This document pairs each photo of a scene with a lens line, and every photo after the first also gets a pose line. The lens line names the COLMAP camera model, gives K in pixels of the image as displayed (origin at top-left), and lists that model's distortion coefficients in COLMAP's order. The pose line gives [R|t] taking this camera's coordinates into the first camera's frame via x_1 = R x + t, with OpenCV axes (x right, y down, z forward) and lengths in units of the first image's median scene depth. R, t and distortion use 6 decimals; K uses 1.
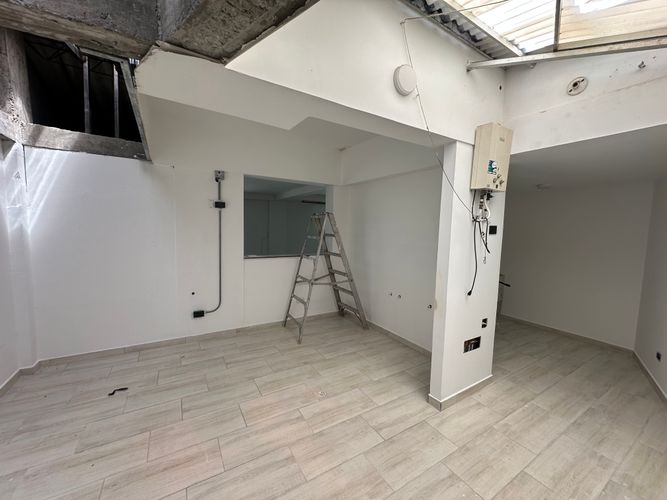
lens RADIAL K [[266.7, 0, 332.9], [0, 266.7, 249.6], [0, 0, 1]] dist [-0.010579, -0.000435]
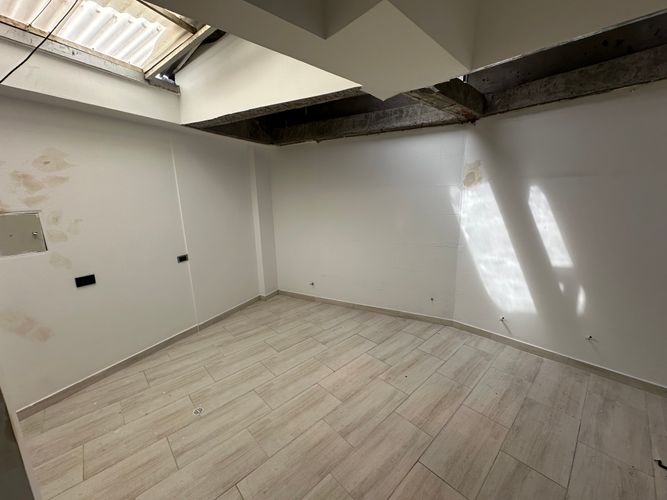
lens RADIAL K [[266.7, 0, 331.7], [0, 266.7, 250.4], [0, 0, 1]] dist [-0.010579, -0.000435]
pose [[-0.979849, 0.038061, -0.196079, 0.057087], [-0.016808, 0.962483, 0.270823, -0.141464], [0.199031, 0.268661, -0.942448, 1.753176]]
